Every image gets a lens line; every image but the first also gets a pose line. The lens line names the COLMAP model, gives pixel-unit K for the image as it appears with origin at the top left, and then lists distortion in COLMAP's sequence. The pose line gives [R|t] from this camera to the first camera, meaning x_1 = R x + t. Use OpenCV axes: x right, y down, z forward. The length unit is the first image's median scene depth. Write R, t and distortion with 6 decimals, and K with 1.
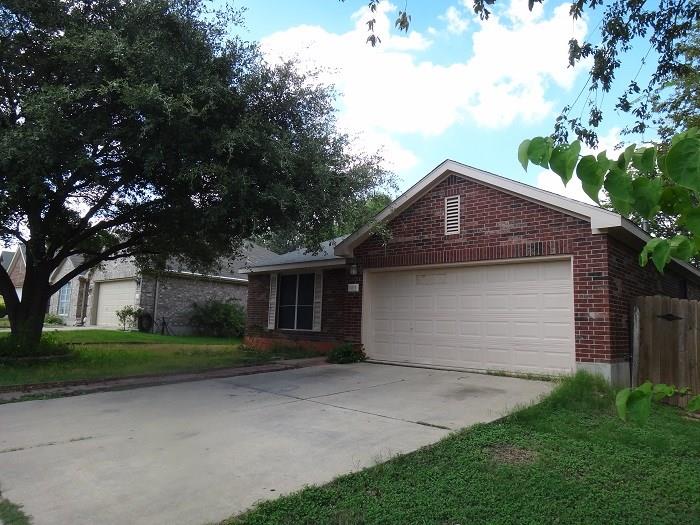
lens RADIAL K [[491.1, 0, 350.0], [0, 491.1, 262.5], [0, 0, 1]] dist [-0.000644, -0.000255]
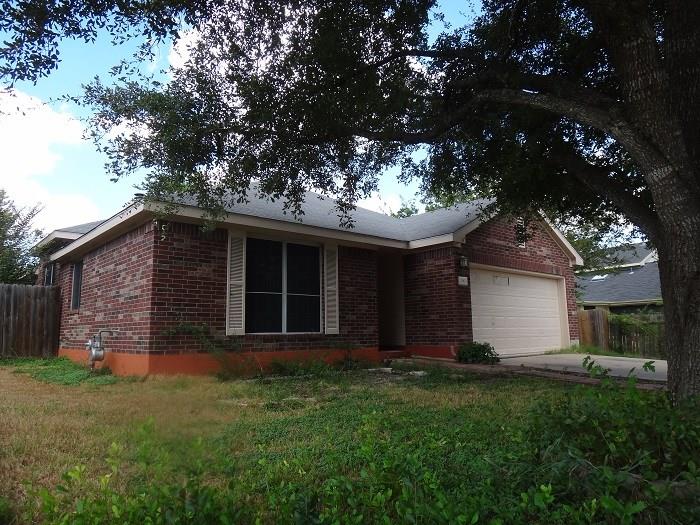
lens RADIAL K [[491.1, 0, 350.0], [0, 491.1, 262.5], [0, 0, 1]] dist [-0.000644, -0.000255]
pose [[0.089669, 0.110755, 0.989794, -0.918927], [-0.108707, 0.988949, -0.100812, 0.132779], [-0.990021, -0.098558, 0.100718, 1.121987]]
